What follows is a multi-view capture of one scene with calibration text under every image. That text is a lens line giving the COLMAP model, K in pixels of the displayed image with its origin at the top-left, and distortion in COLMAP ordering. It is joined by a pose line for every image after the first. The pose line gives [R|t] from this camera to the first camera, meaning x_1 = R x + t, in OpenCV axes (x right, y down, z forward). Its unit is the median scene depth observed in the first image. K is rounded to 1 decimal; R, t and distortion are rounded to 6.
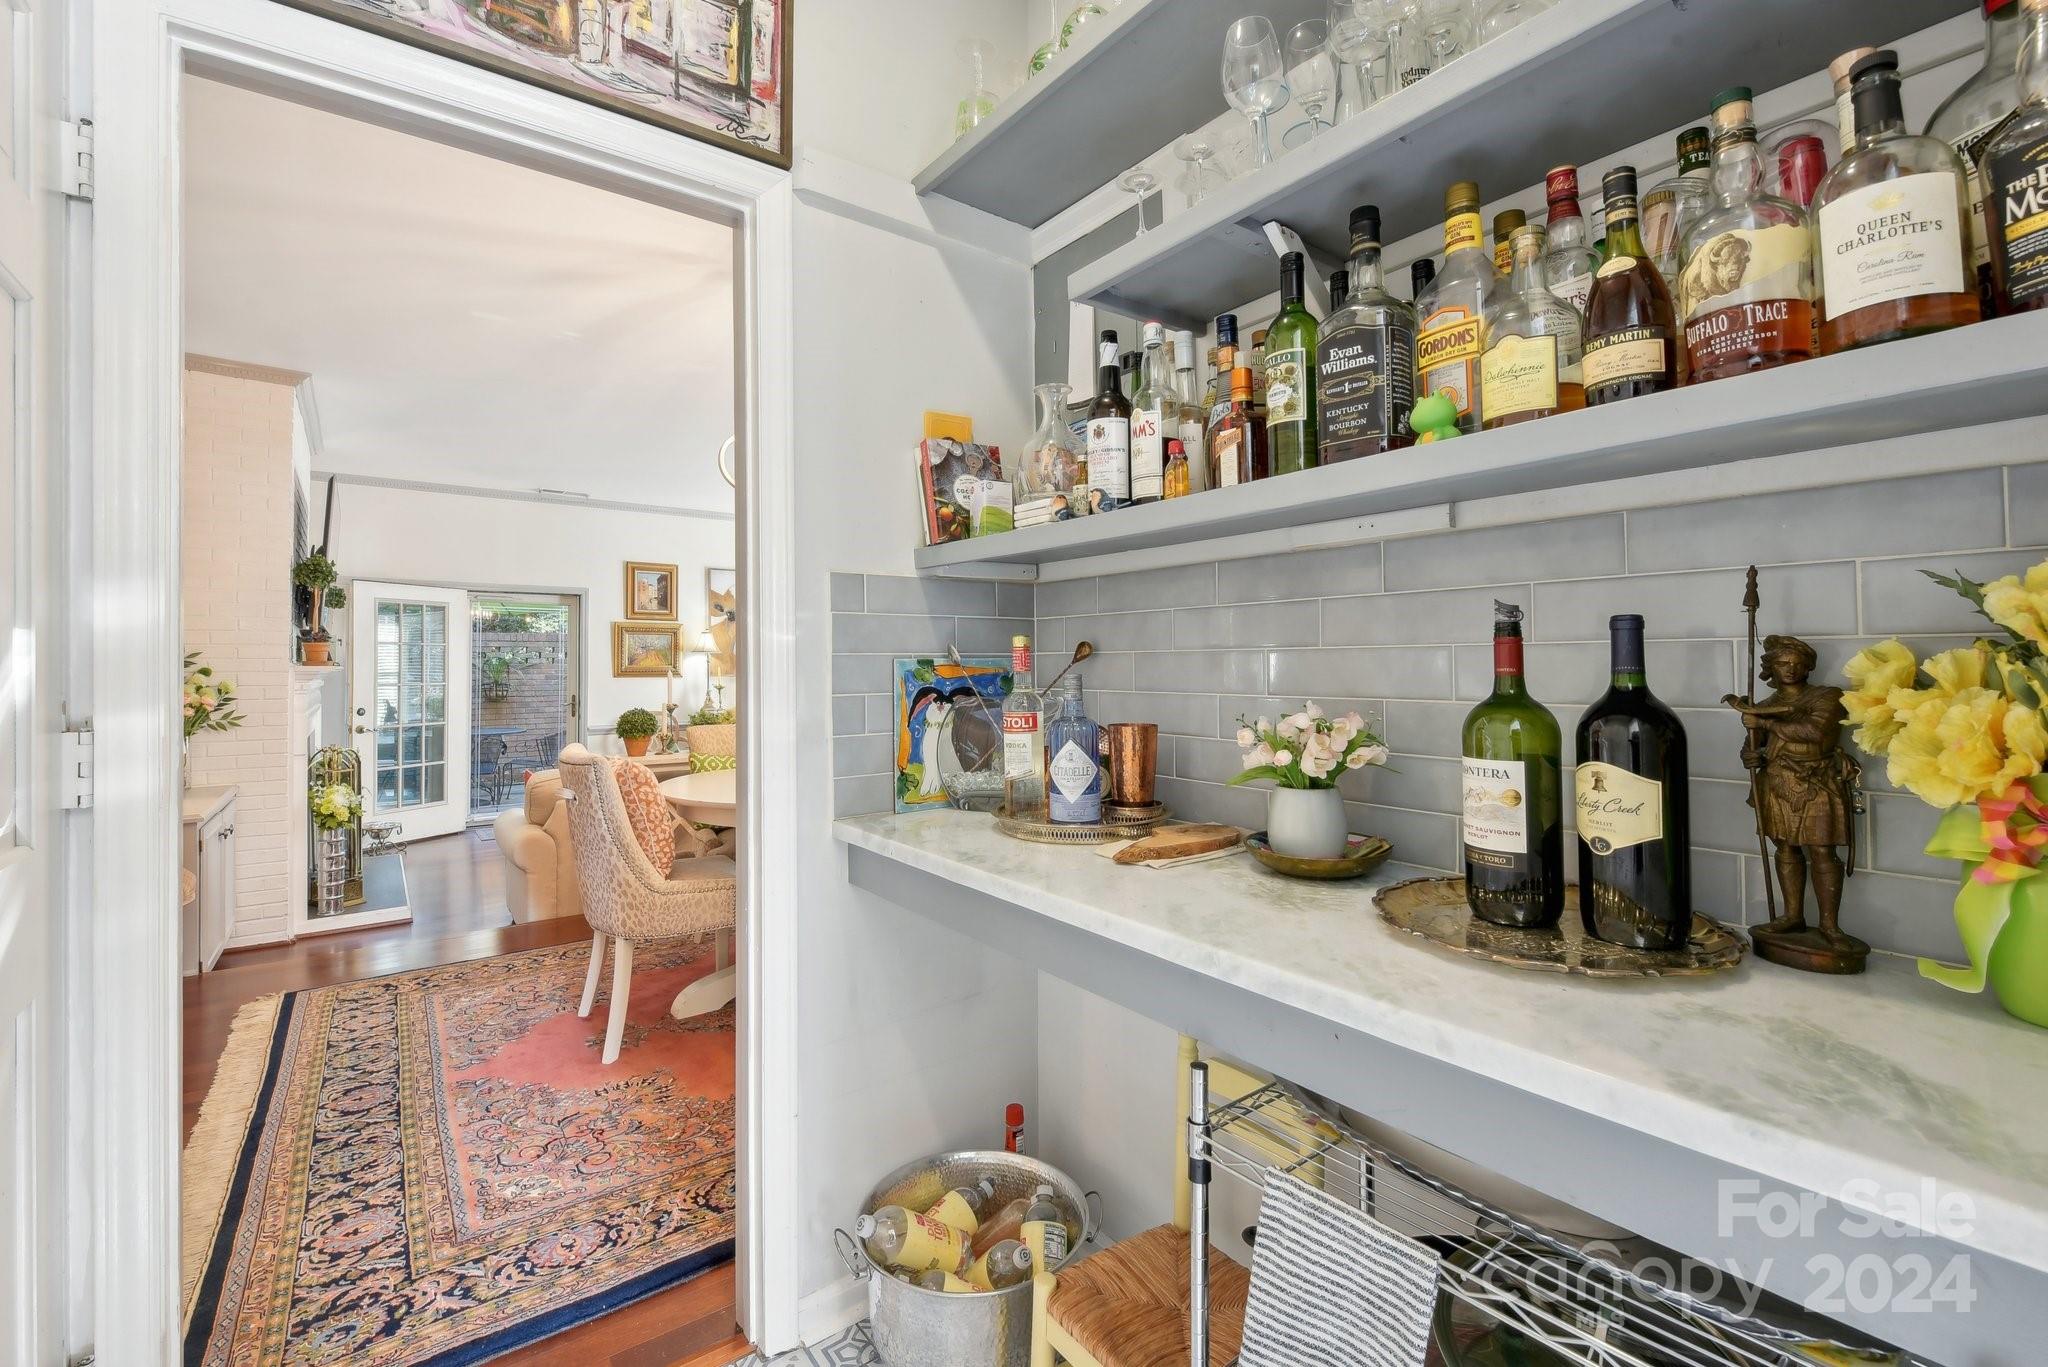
lens RADIAL K [[865.6, 0, 1025.7], [0, 865.6, 645.1], [0, 0, 1]] dist [-0.014998, -0.000151]
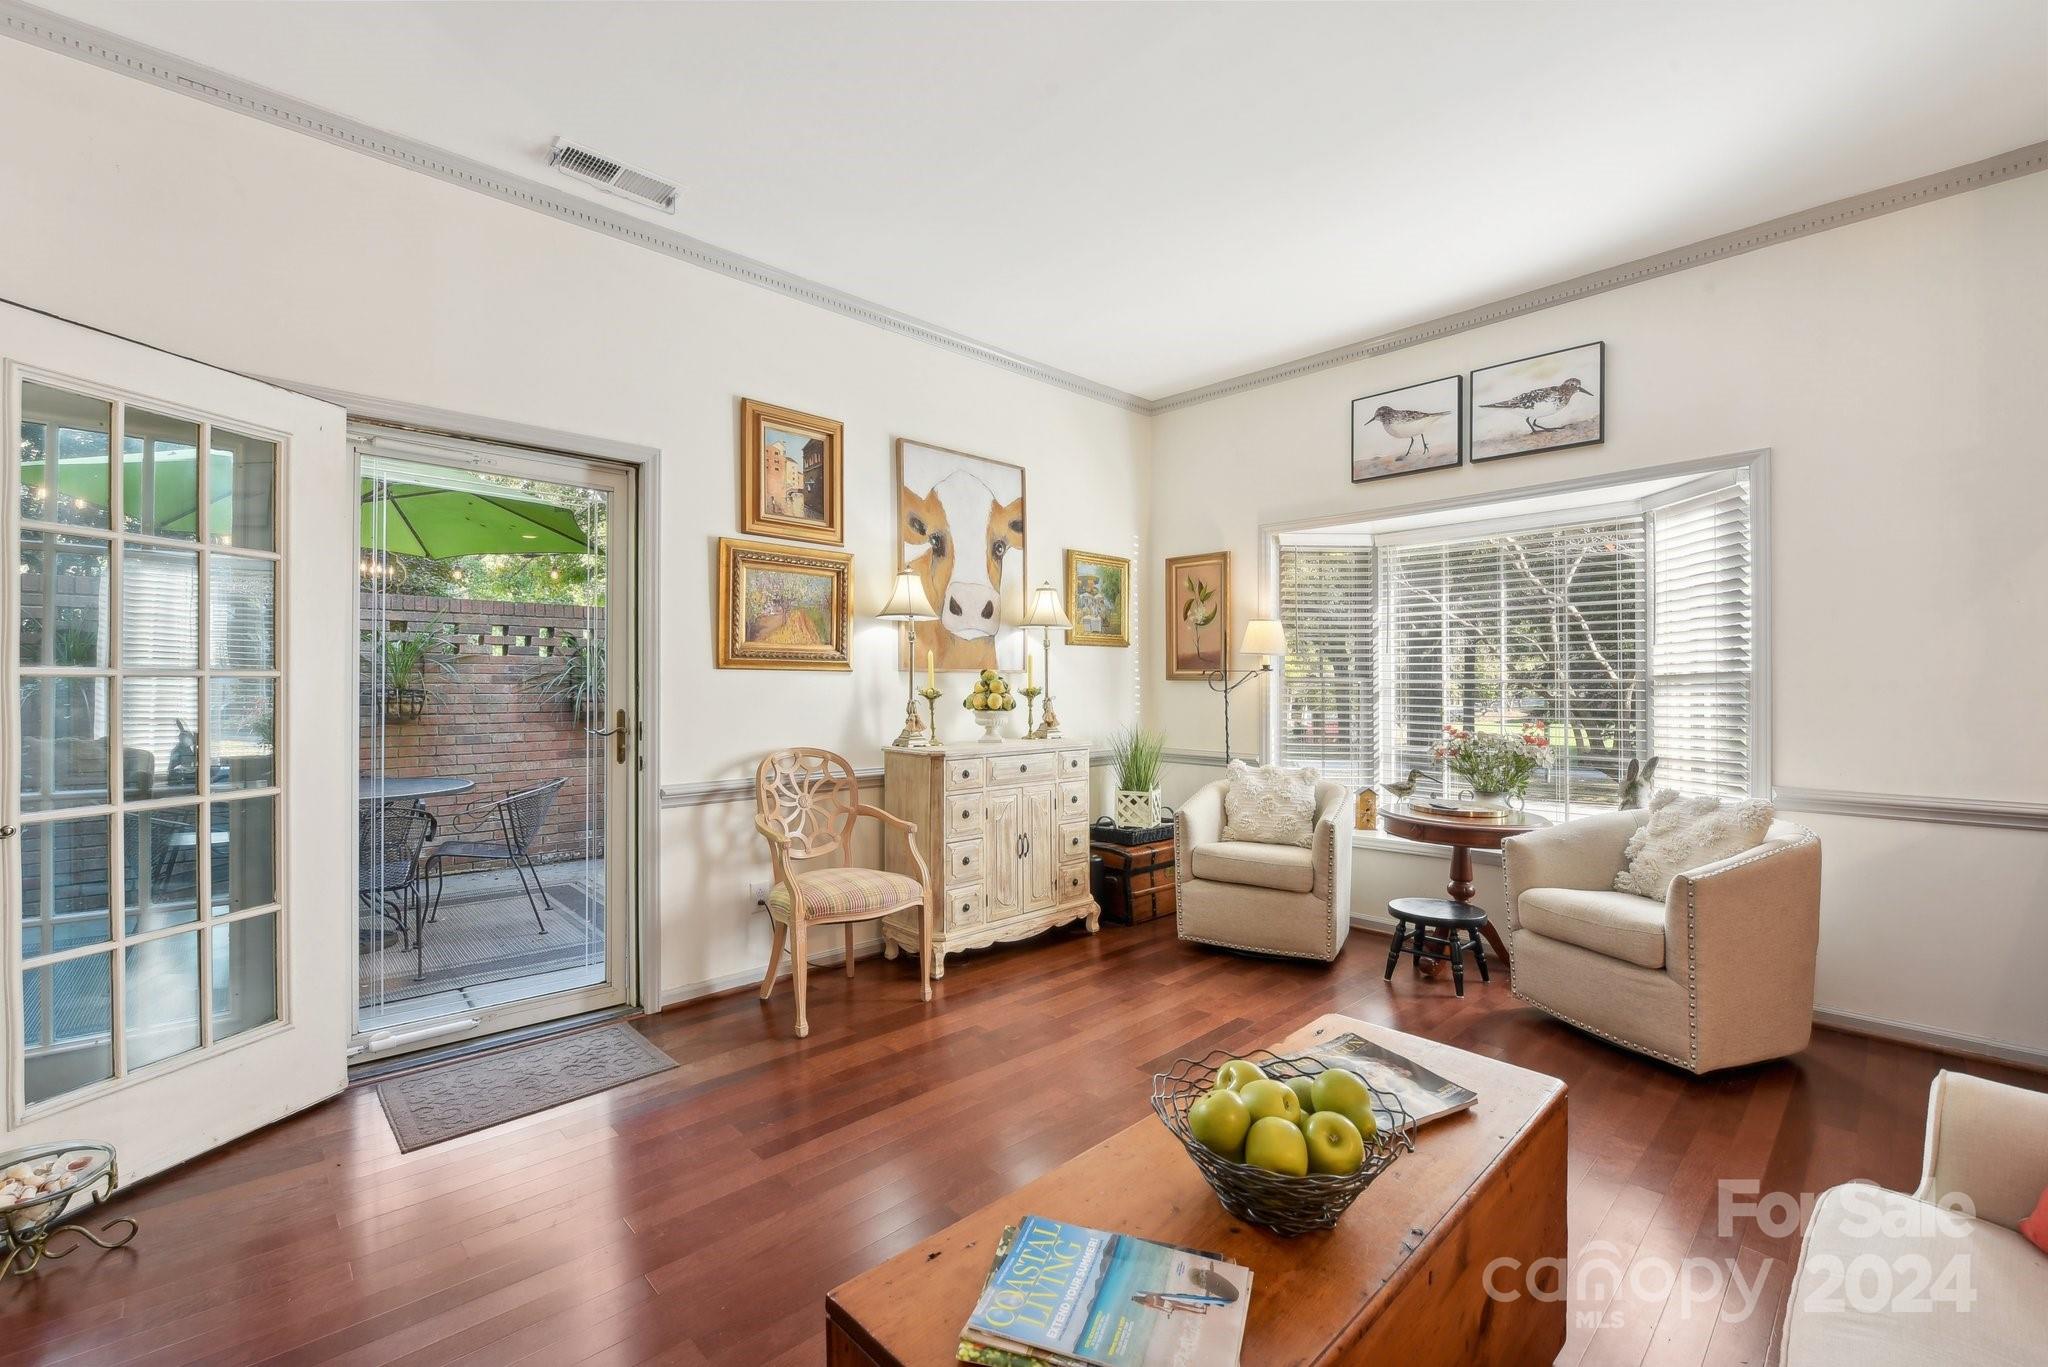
lens RADIAL K [[874.9, 0, 1024.0], [0, 874.9, 683.5], [0, 0, 1]] dist [-0.019462, -0.000028]
pose [[0.995484, 0.006851, 0.094687, -0.414541], [-0.008743, 0.999770, 0.019586, 0.039417], [-0.094531, -0.020325, 0.995314, 0.632231]]
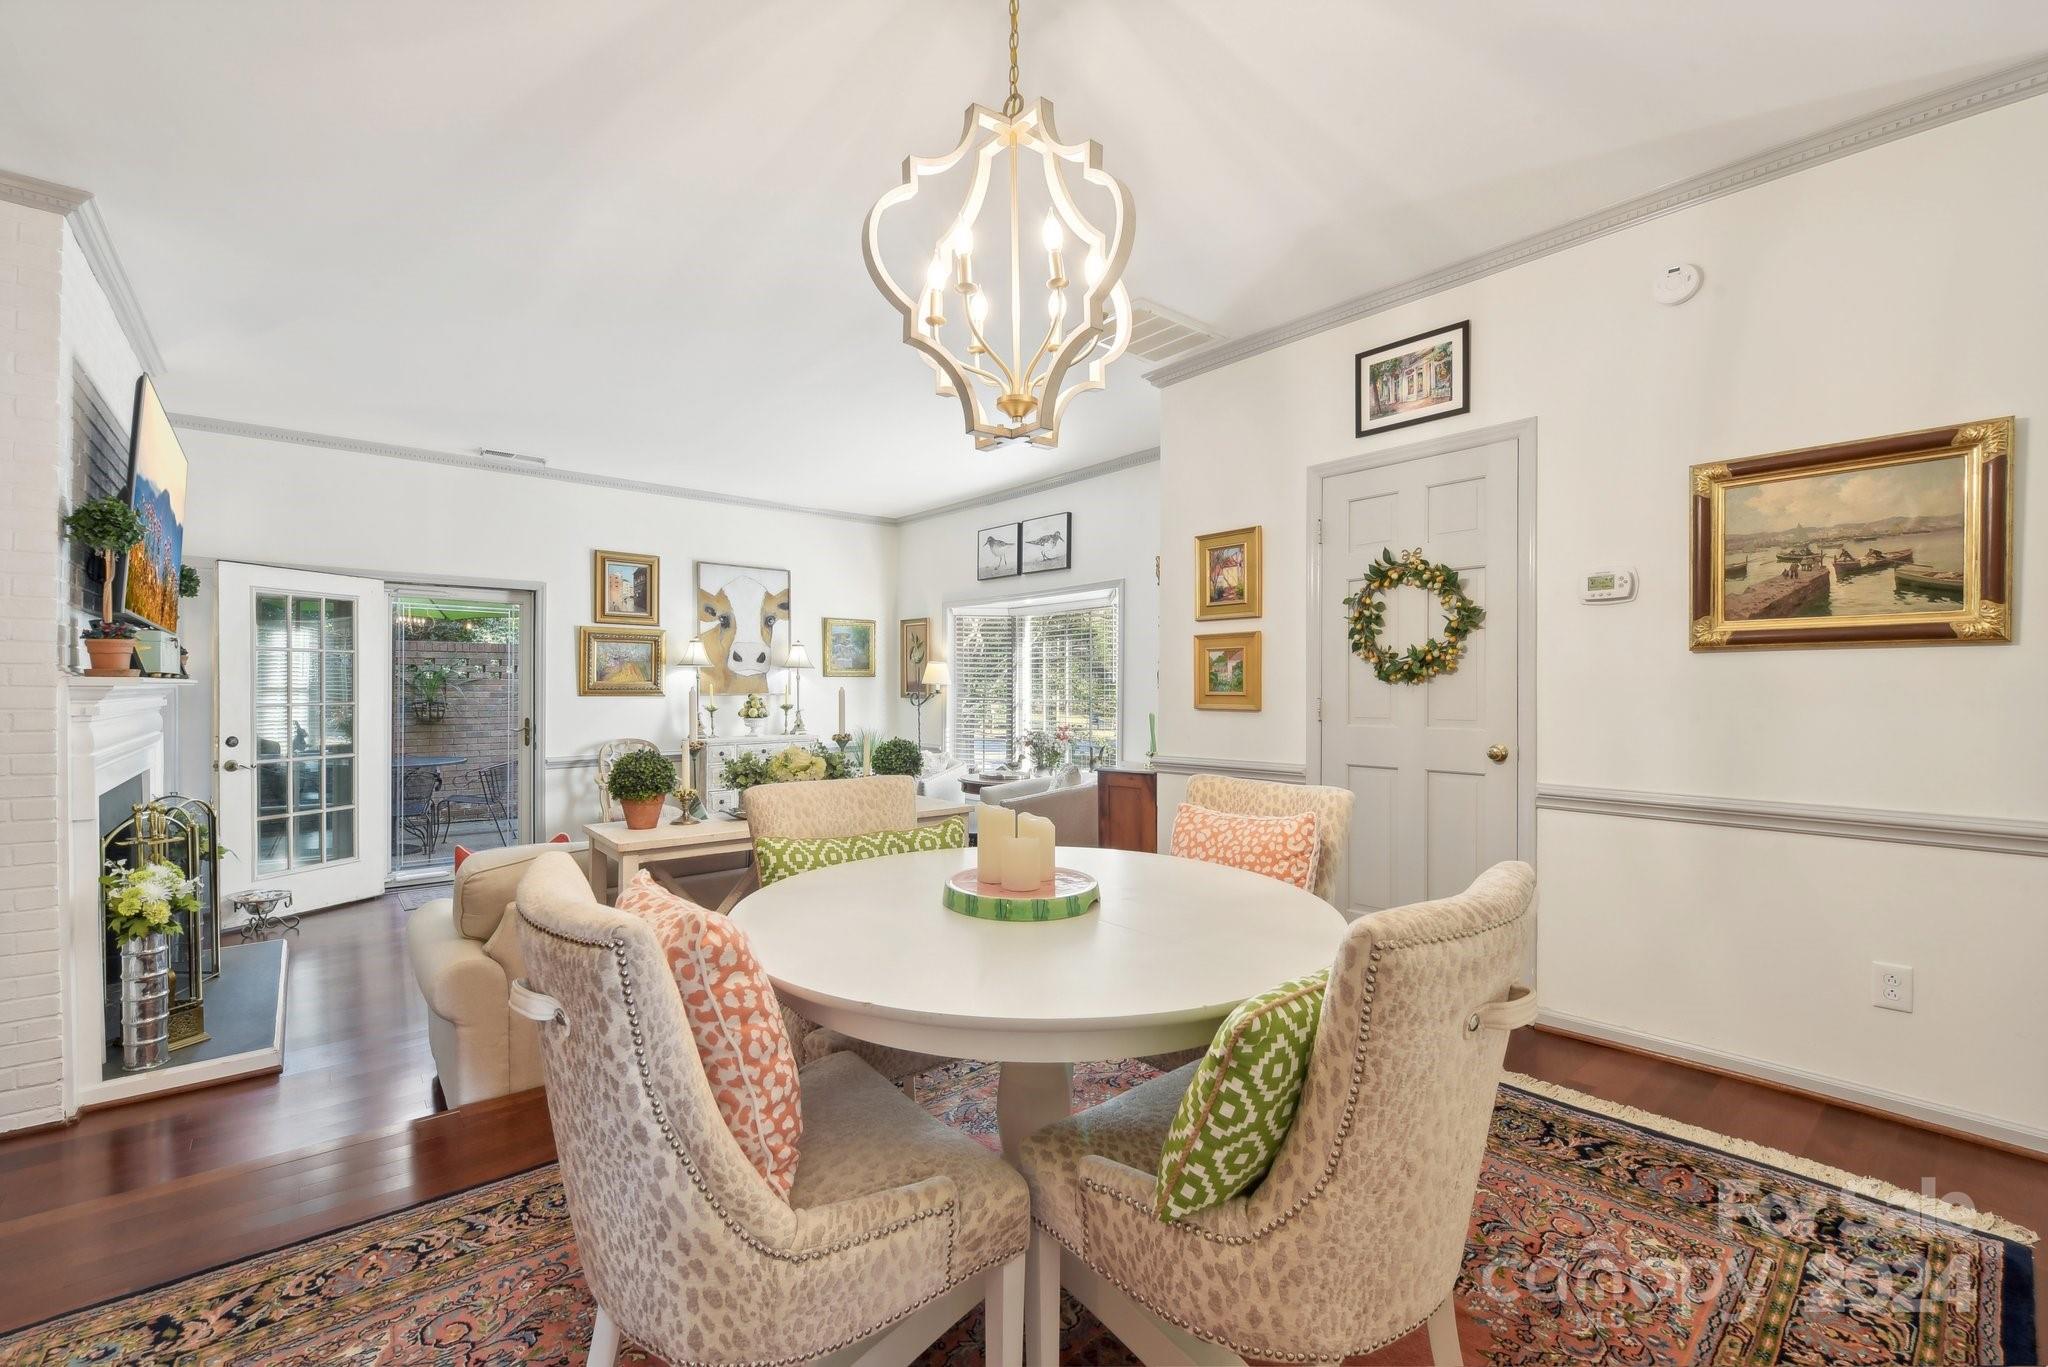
lens RADIAL K [[846.7, 0, 1024.0], [0, 846.7, 683.5], [0, 0, 1]] dist [-0.020553, 0.000209]
pose [[0.998391, 0.007592, 0.056200, -0.127467], [-0.008757, 0.999751, 0.020523, 0.007113], [-0.056031, -0.020982, 0.998209, 0.232369]]
